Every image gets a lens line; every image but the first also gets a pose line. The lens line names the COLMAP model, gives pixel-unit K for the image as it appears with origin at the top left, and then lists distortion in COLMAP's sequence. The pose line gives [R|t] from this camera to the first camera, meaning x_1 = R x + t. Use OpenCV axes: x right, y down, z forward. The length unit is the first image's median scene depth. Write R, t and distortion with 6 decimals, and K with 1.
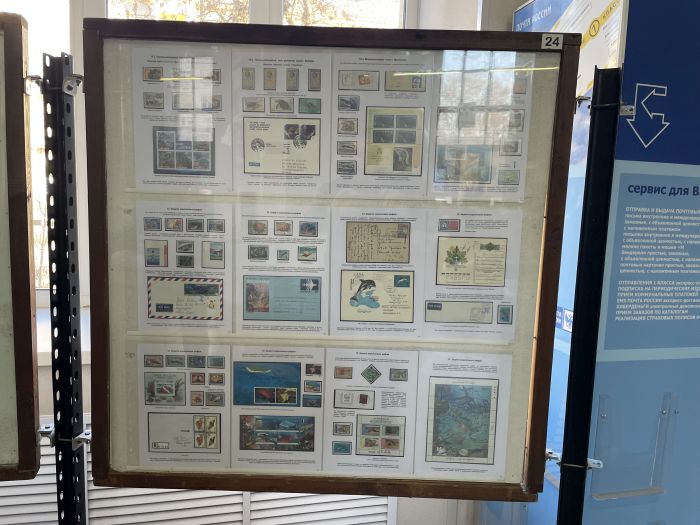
lens RADIAL K [[527.8, 0, 354.6], [0, 527.8, 262.5], [0, 0, 1]] dist [0.086120, -0.113321]
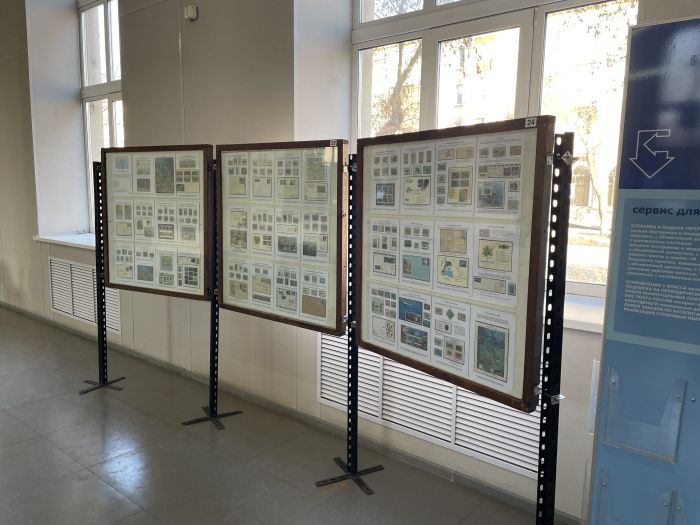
lens RADIAL K [[527.8, 0, 350.6], [0, 527.8, 265.7], [0, 0, 1]] dist [0.086120, -0.113321]
pose [[0.603058, 0.082519, -0.793418, 1.264830], [-0.082931, 0.995731, 0.040527, 0.001609], [0.793375, 0.041359, 0.607327, -0.375936]]
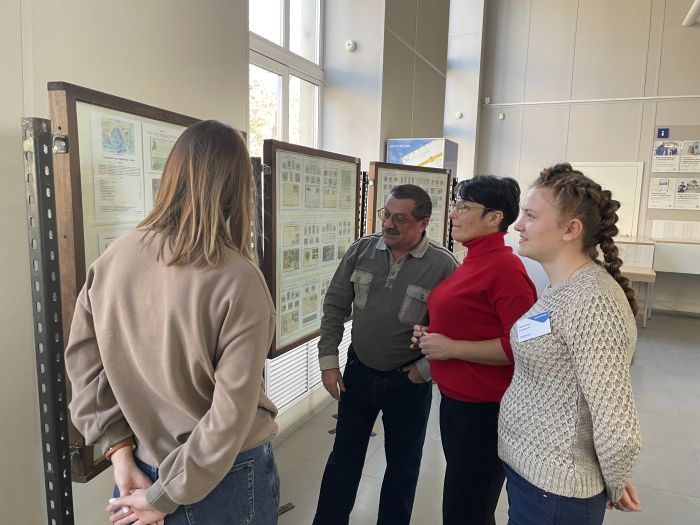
lens RADIAL K [[527.8, 0, 346.6], [0, 527.8, 258.5], [0, 0, 1]] dist [0.086120, -0.113321]
pose [[0.622816, -0.114623, 0.773926, -2.881081], [0.085687, 0.993252, 0.078150, -0.138251], [-0.777662, 0.017643, 0.628435, -0.757128]]
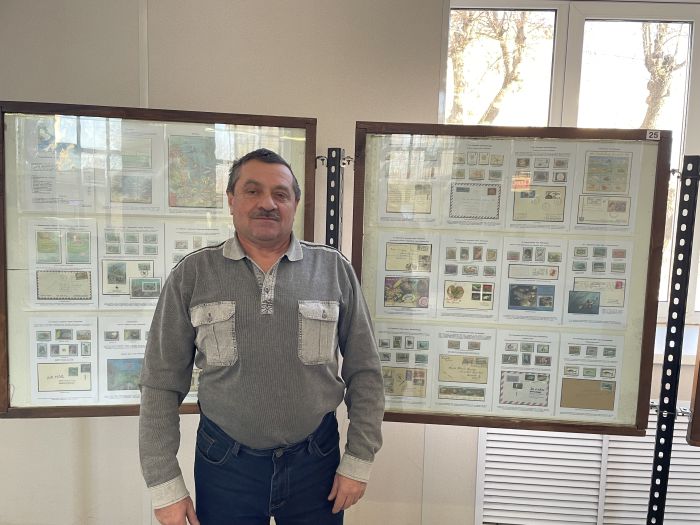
lens RADIAL K [[527.8, 0, 351.1], [0, 527.8, 265.3], [0, 0, 1]] dist [0.086120, -0.113321]
pose [[0.956395, 0.019908, -0.291396, -0.997790], [-0.026894, 0.999438, -0.019990, -0.019419], [0.290835, 0.026955, 0.956394, -0.698830]]
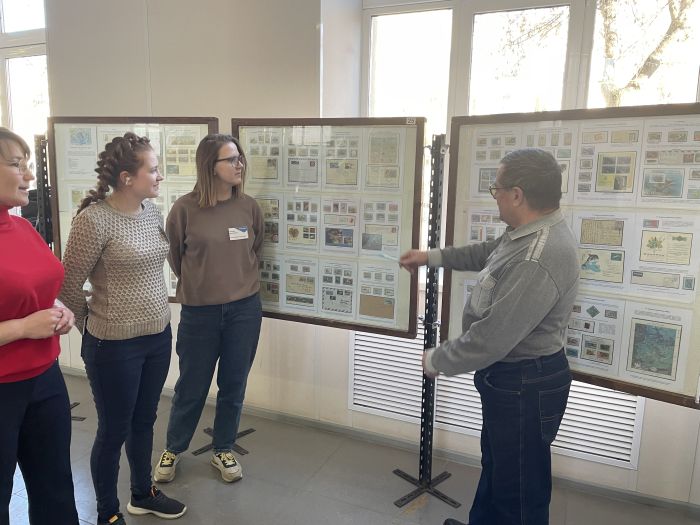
lens RADIAL K [[527.8, 0, 352.9], [0, 527.8, 266.2], [0, 0, 1]] dist [0.086120, -0.113321]
pose [[0.797948, 0.082825, -0.597008, 0.428619], [-0.059661, 0.996503, 0.058507, 0.015843], [0.599766, -0.011067, 0.800099, -0.811898]]
